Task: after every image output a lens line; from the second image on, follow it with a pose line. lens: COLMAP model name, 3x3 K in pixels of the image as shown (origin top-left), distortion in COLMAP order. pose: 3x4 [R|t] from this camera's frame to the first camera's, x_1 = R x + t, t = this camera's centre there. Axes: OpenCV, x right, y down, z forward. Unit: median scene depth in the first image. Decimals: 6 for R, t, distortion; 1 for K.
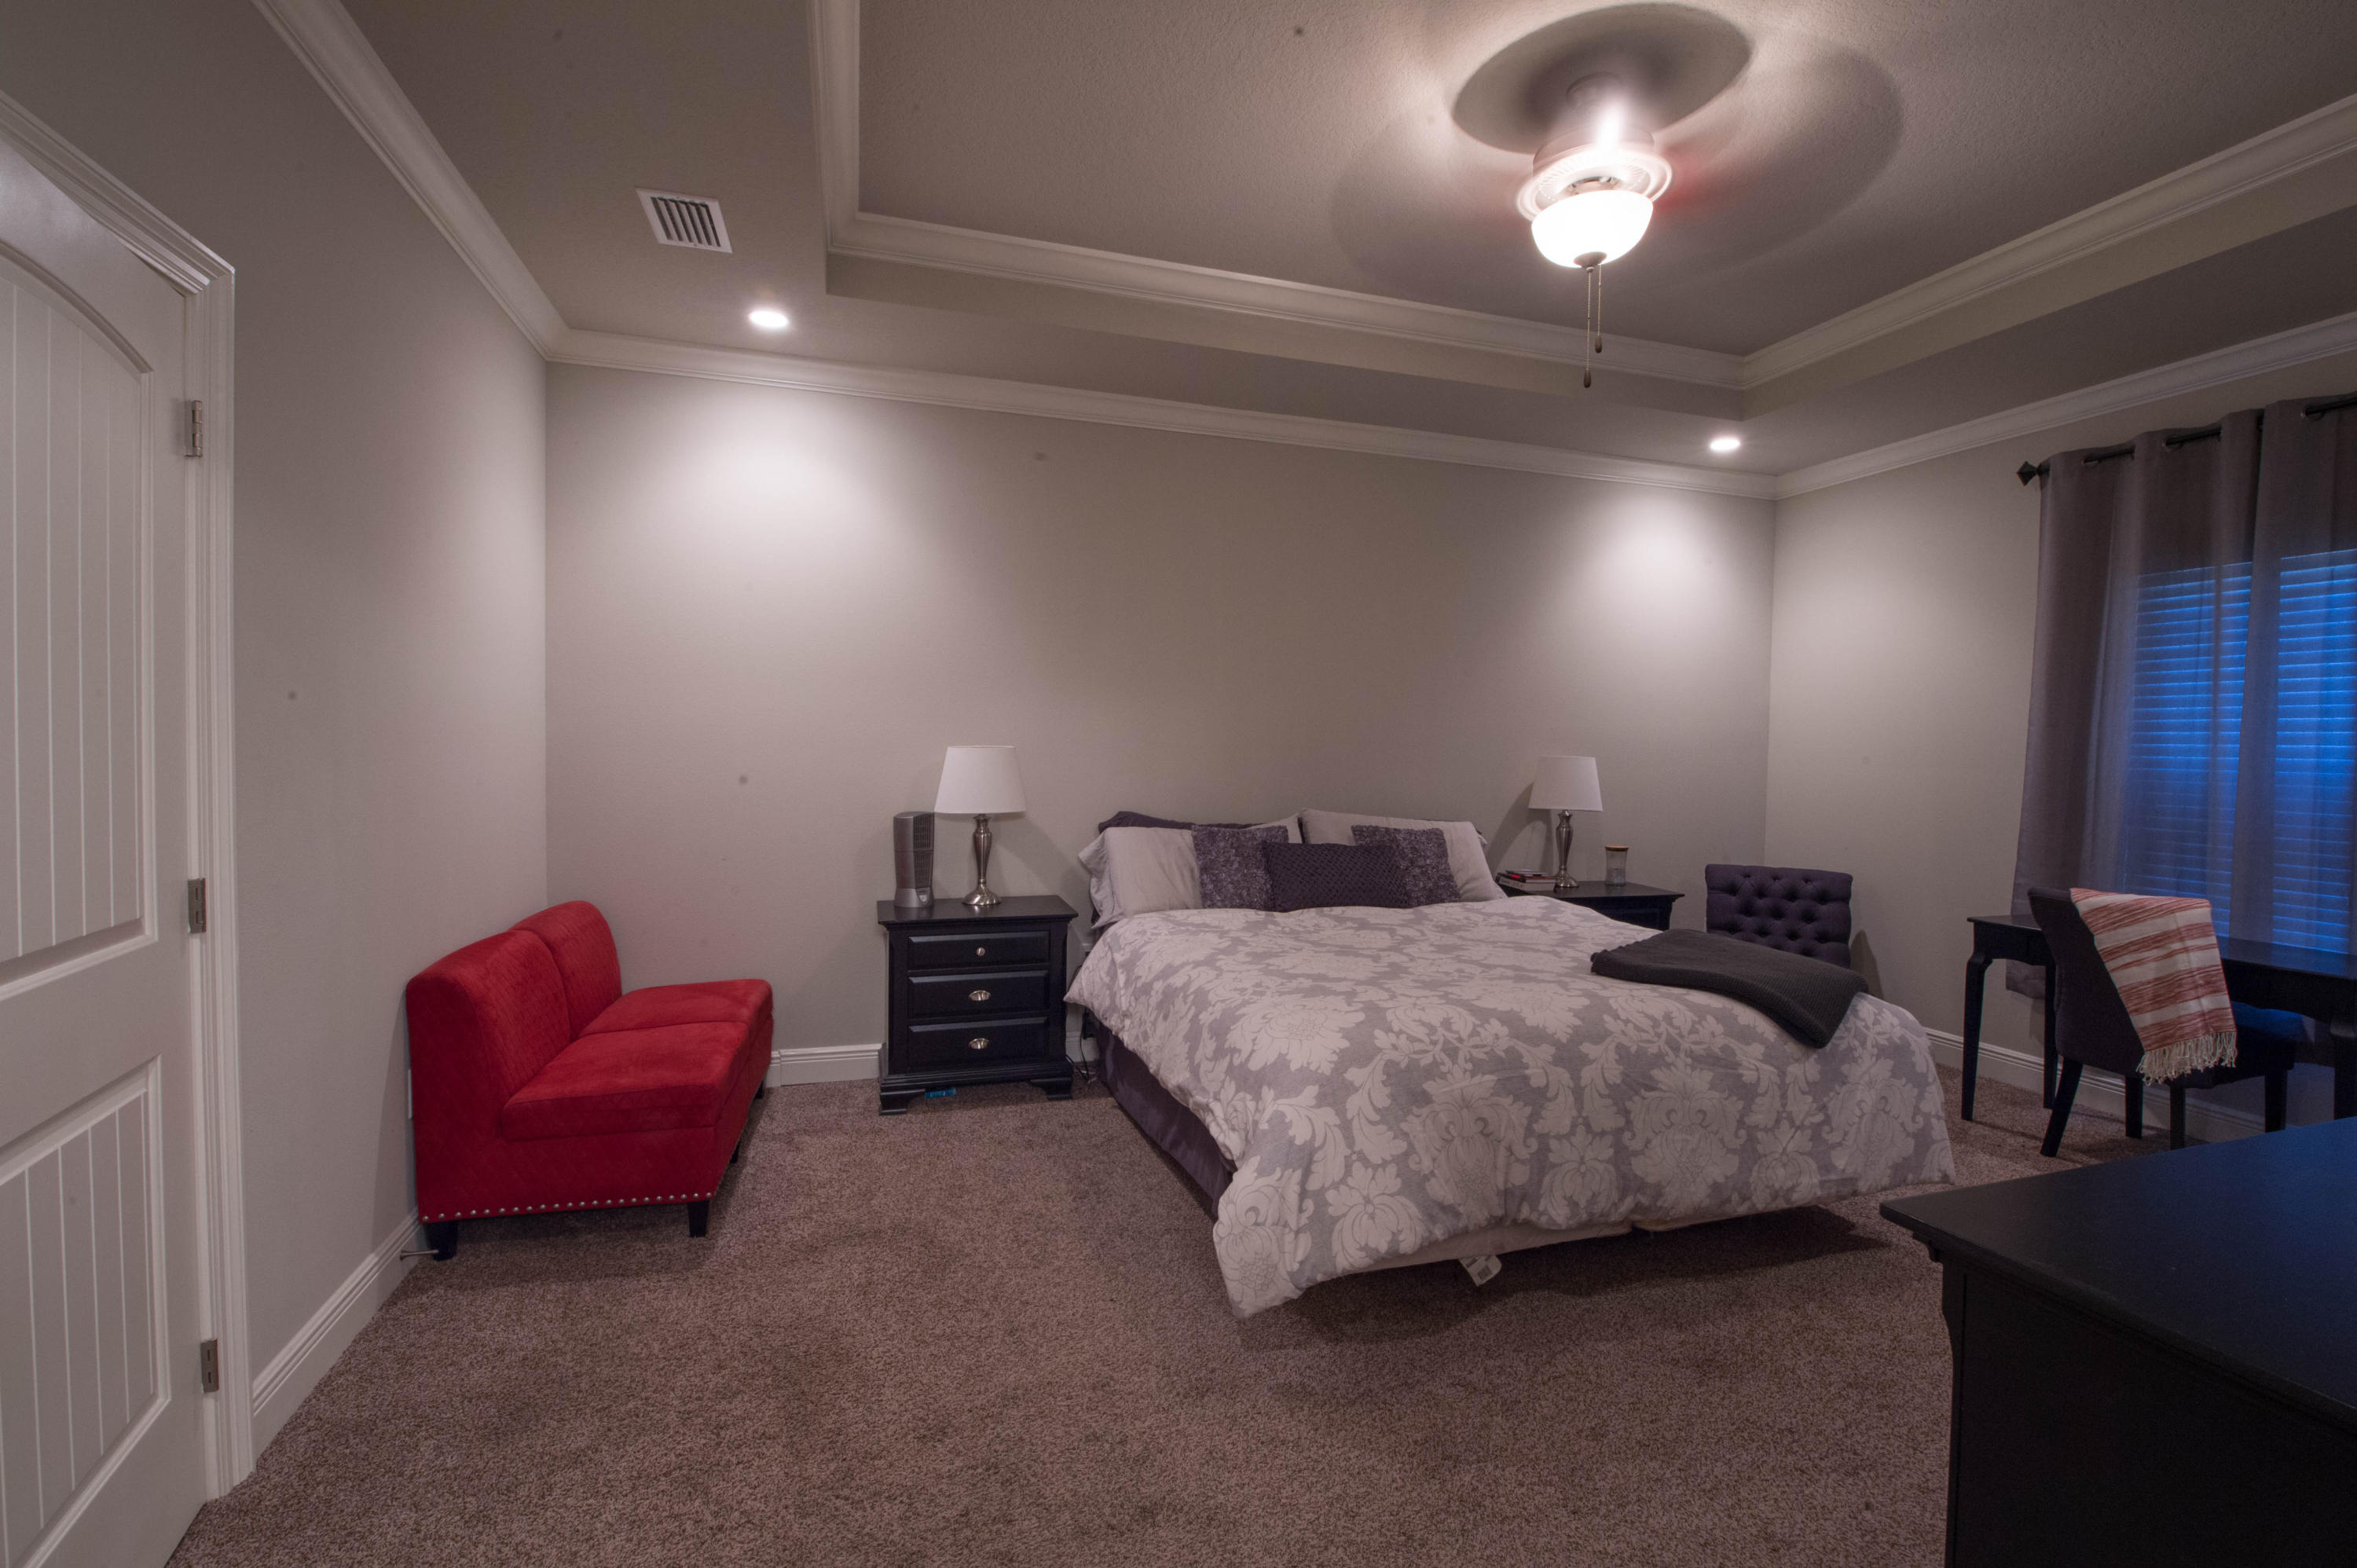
lens RADIAL K [[1027.0, 0, 1178.6], [0, 1027.0, 777.0], [0, 0, 1]] dist [-0.006393, -0.006893]
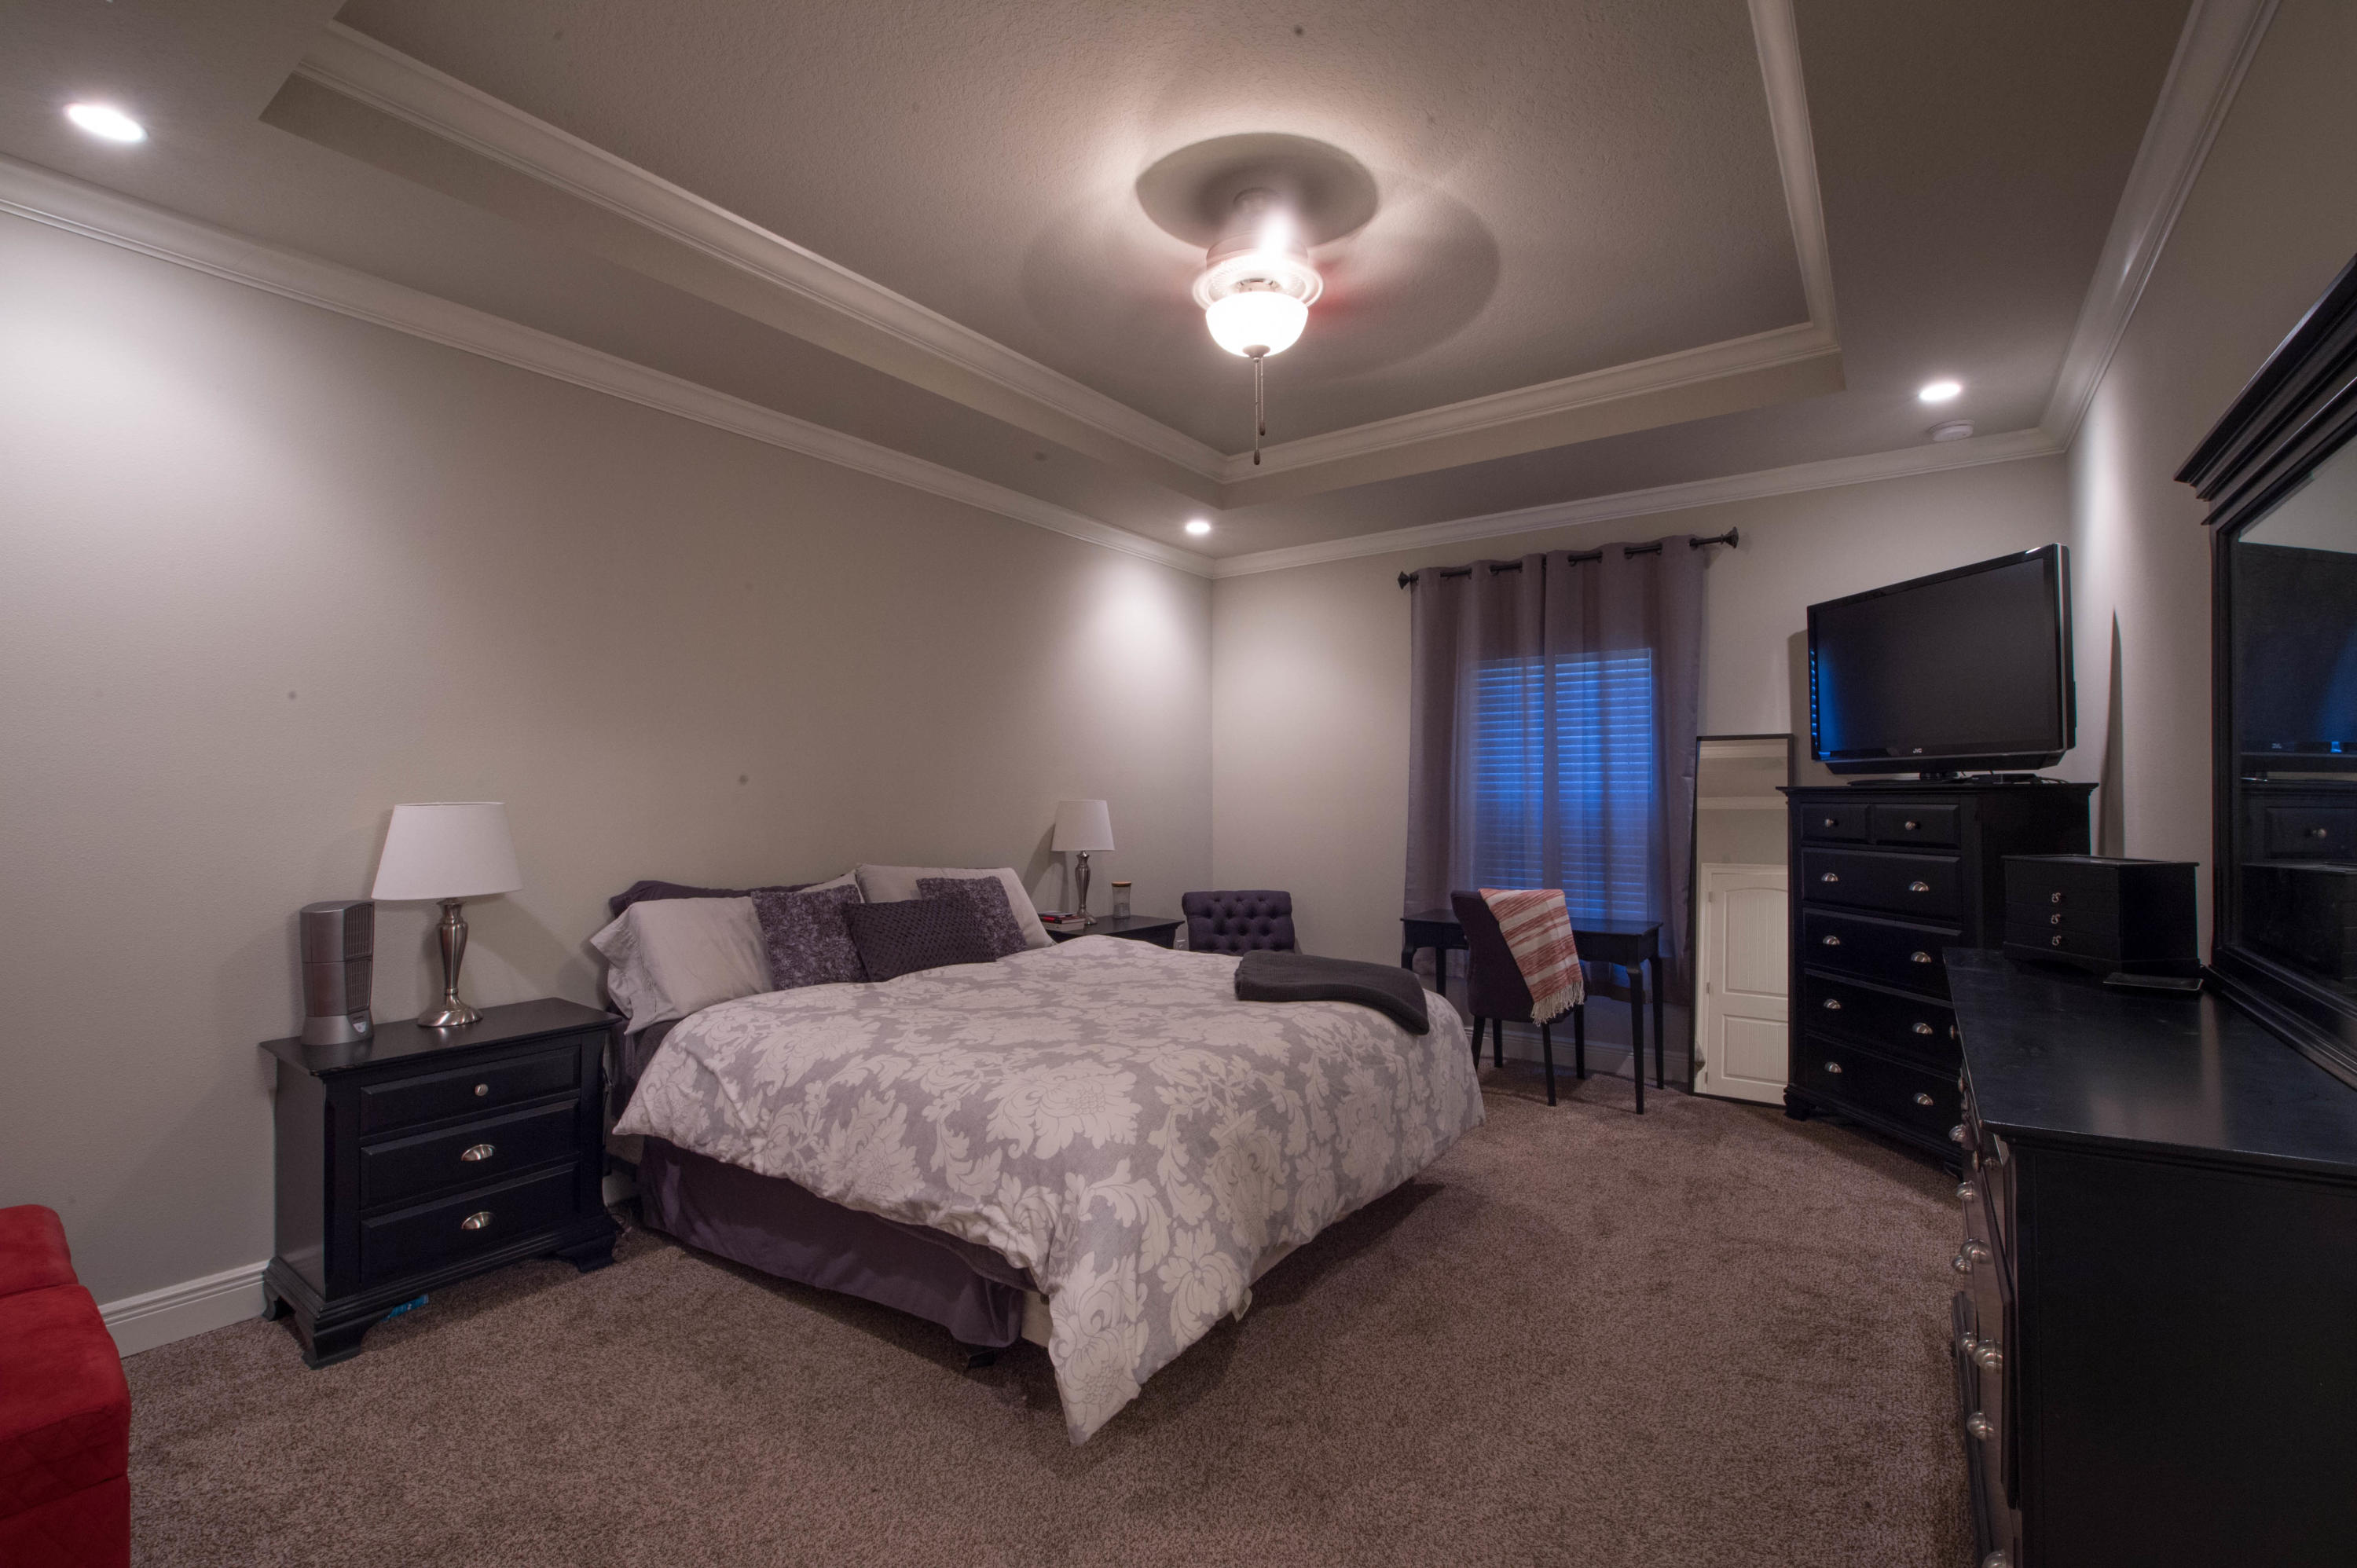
lens RADIAL K [[1027.0, 0, 1178.6], [0, 1027.0, 777.0], [0, 0, 1]] dist [-0.006393, -0.006893]
pose [[0.795839, -0.008119, 0.605453, -0.274581], [0.034655, 0.998882, -0.032158, -0.009592], [-0.604515, 0.046575, 0.795231, 0.151874]]
